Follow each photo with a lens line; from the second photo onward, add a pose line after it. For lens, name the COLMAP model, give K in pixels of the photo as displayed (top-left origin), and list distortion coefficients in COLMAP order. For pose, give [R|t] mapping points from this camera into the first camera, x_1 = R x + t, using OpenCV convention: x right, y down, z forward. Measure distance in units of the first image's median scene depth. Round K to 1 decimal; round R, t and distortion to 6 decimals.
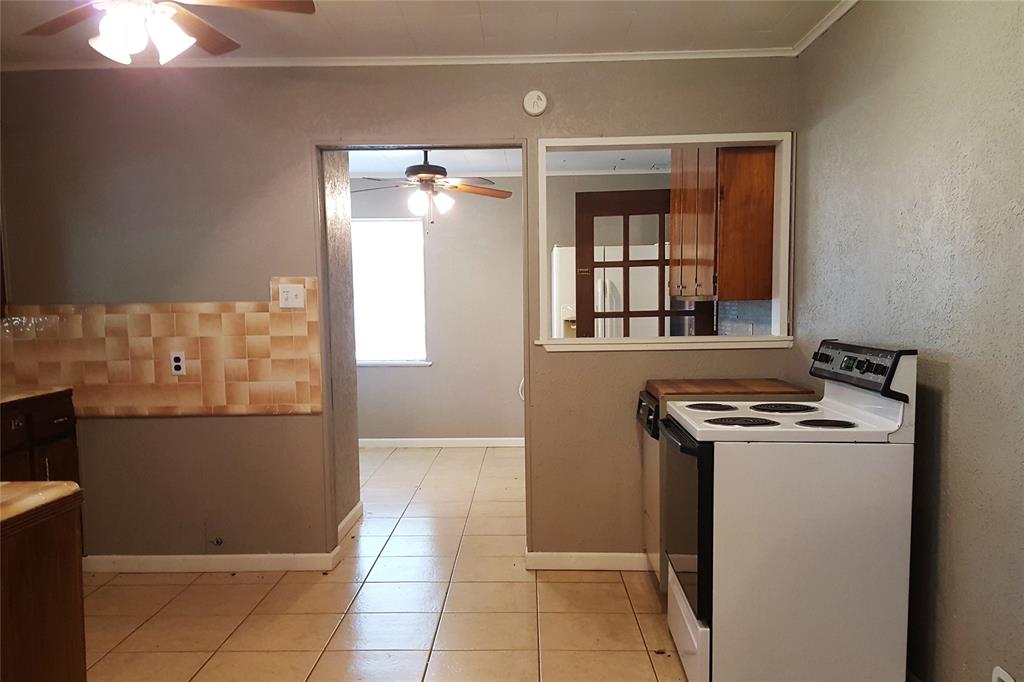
lens RADIAL K [[899.9, 0, 504.1], [0, 899.9, 389.0], [0, 0, 1]] dist [0.119841, -0.195824]
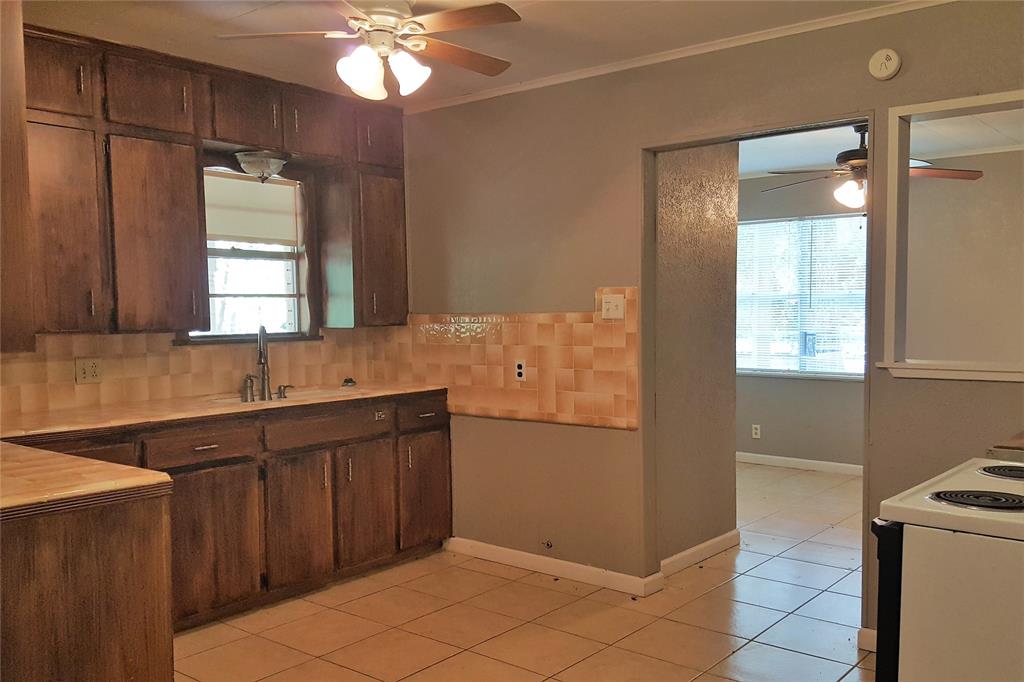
lens RADIAL K [[899.9, 0, 481.0], [0, 899.9, 383.1], [0, 0, 1]] dist [0.119841, -0.195824]
pose [[0.778420, 0.056685, -0.625179, 0.262794], [-0.060996, 0.998032, 0.014543, -0.025620], [0.624773, 0.026813, 0.780346, 0.154589]]
